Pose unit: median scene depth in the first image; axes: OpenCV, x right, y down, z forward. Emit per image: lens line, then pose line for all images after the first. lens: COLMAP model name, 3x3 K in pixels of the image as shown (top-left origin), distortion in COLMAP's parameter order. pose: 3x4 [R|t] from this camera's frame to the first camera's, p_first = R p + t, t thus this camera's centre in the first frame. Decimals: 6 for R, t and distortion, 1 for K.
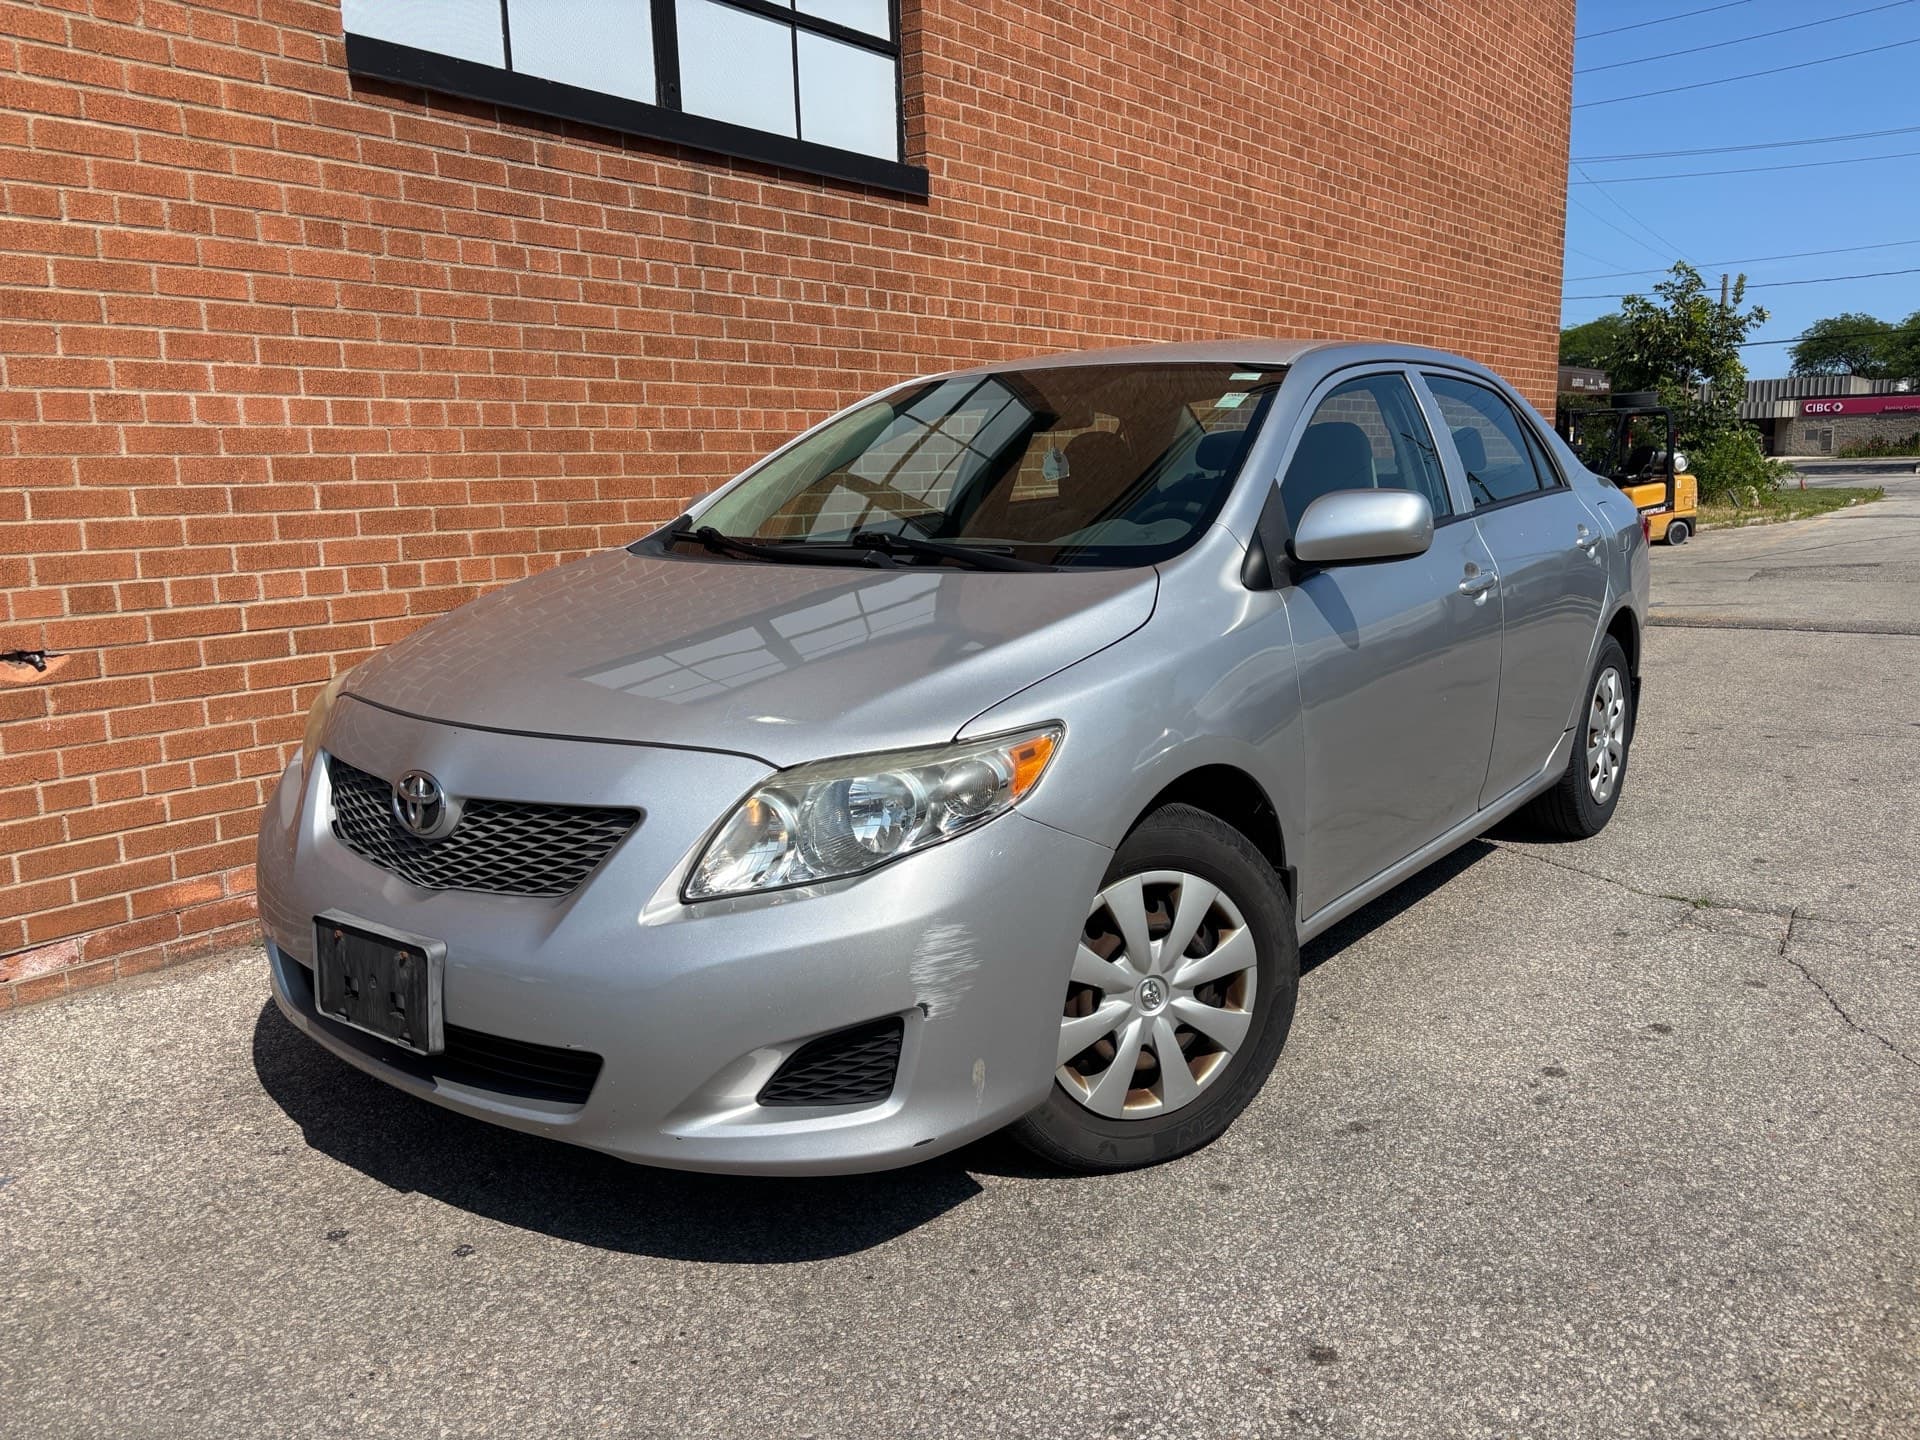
lens RADIAL K [[1468.8, 0, 946.3], [0, 1468.8, 725.1], [0, 0, 1]] dist [0.016693, 0.010267]
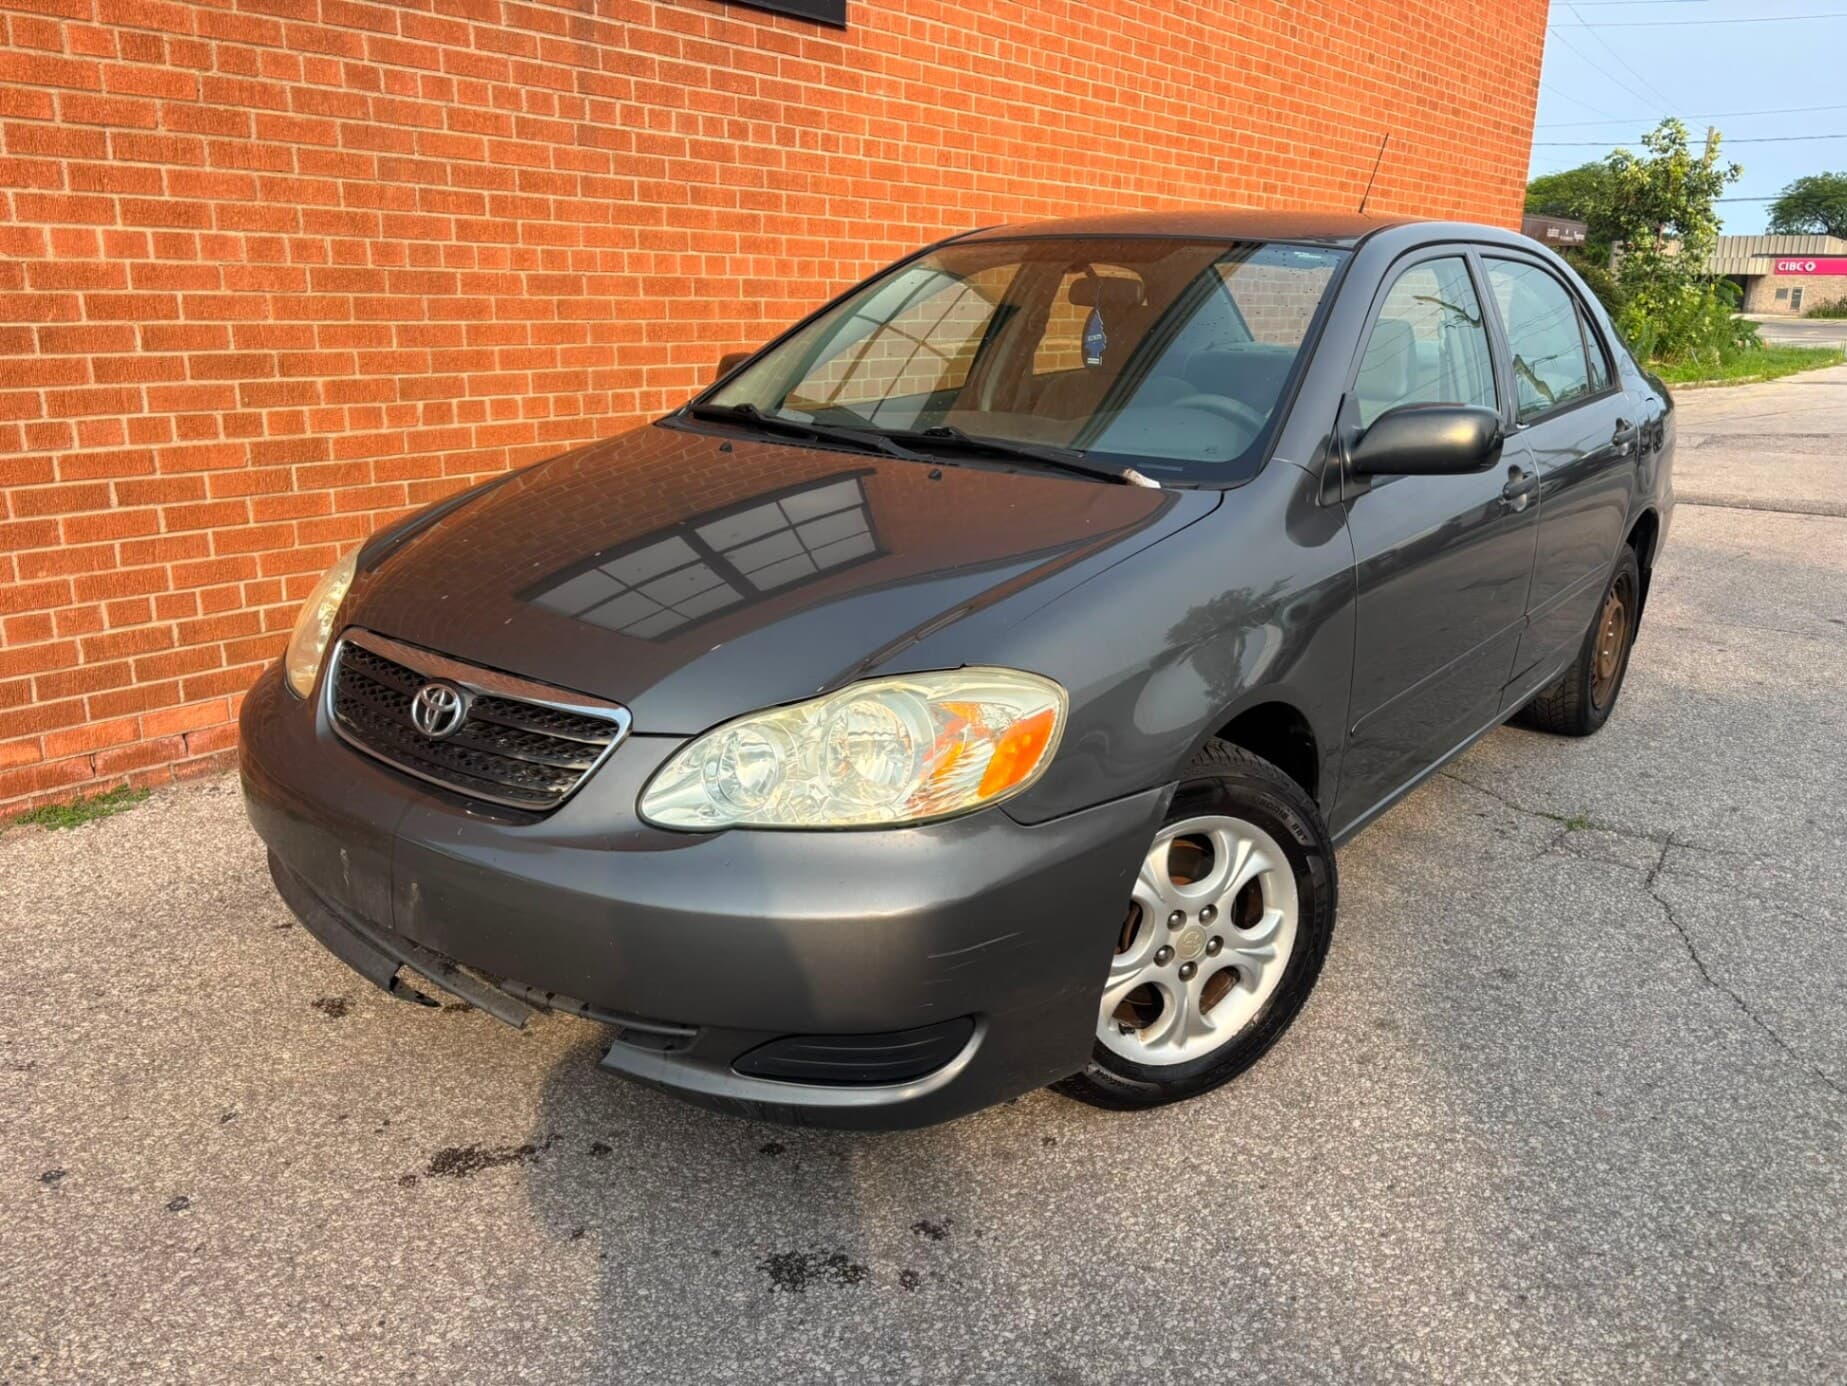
lens RADIAL K [[1408.8, 0, 925.7], [0, 1408.8, 684.4], [0, 0, 1]] dist [0.059590, -0.061279]
pose [[0.999190, 0.039653, 0.006866, 0.068054], [-0.040135, 0.994413, 0.097637, -0.041687], [-0.002956, -0.097833, 0.995198, 0.073089]]
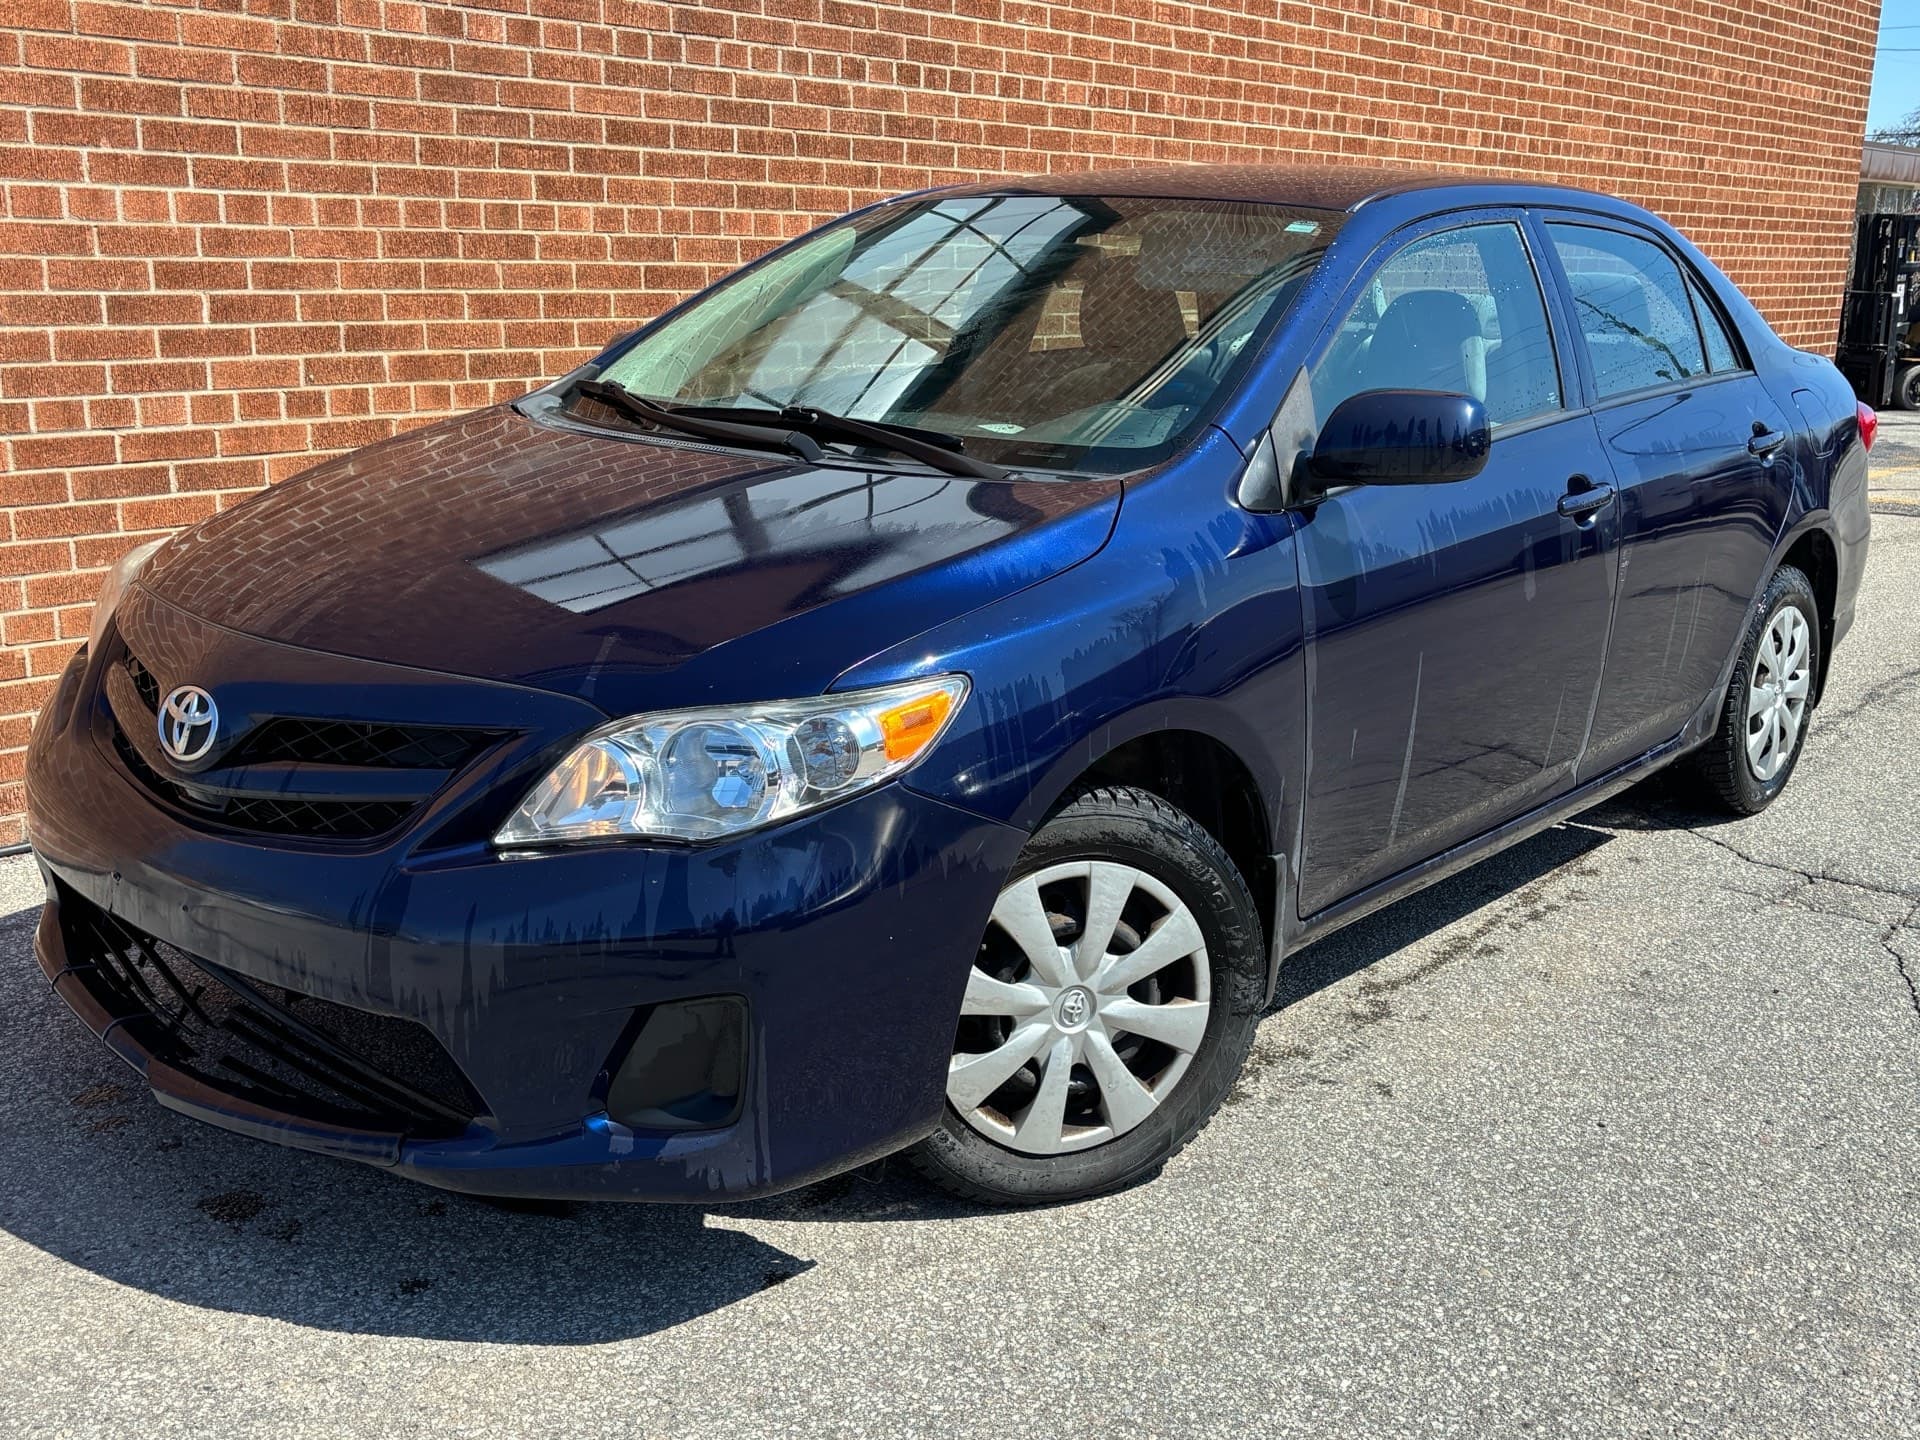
lens RADIAL K [[1930.3, 0, 952.5], [0, 1930.3, 725.4], [0, 0, 1]] dist [0.009571, 0.034200]
pose [[0.996615, 0.056998, -0.059239, 0.080231], [-0.052681, 0.996009, 0.072052, -0.015965], [0.063109, -0.068687, 0.995640, -0.102369]]
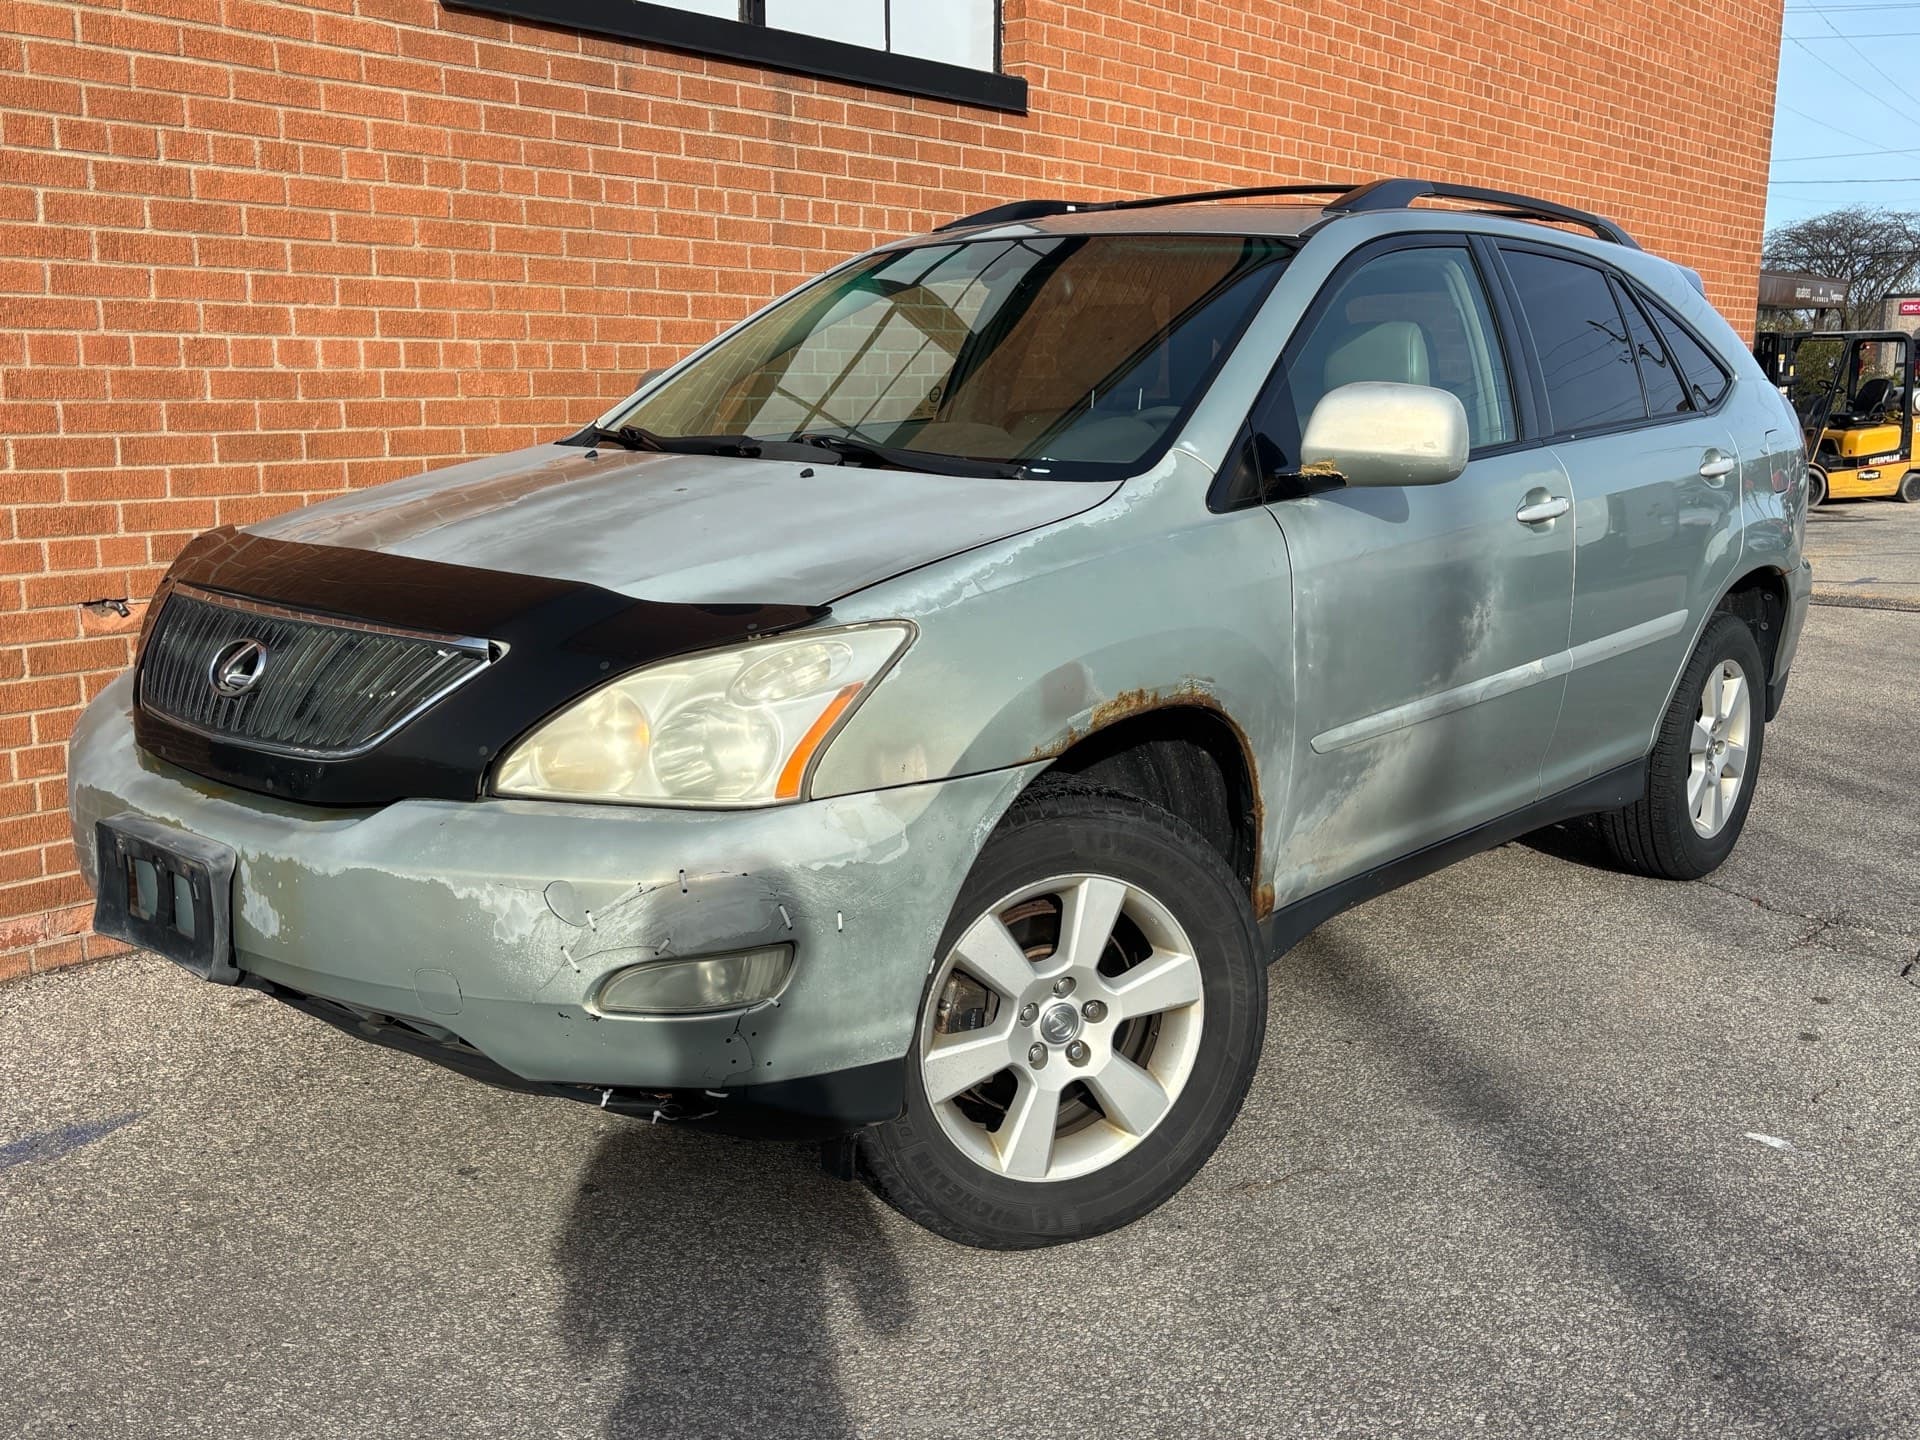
lens RADIAL K [[1847.6, 0, 956.7], [0, 1847.6, 711.2], [0, 0, 1]] dist [-0.006265, 0.076282]
pose [[0.999157, 0.035346, -0.020872, -0.024727], [-0.035094, 0.999308, 0.012298, -0.008165], [0.021292, -0.011555, 0.999707, -0.178660]]
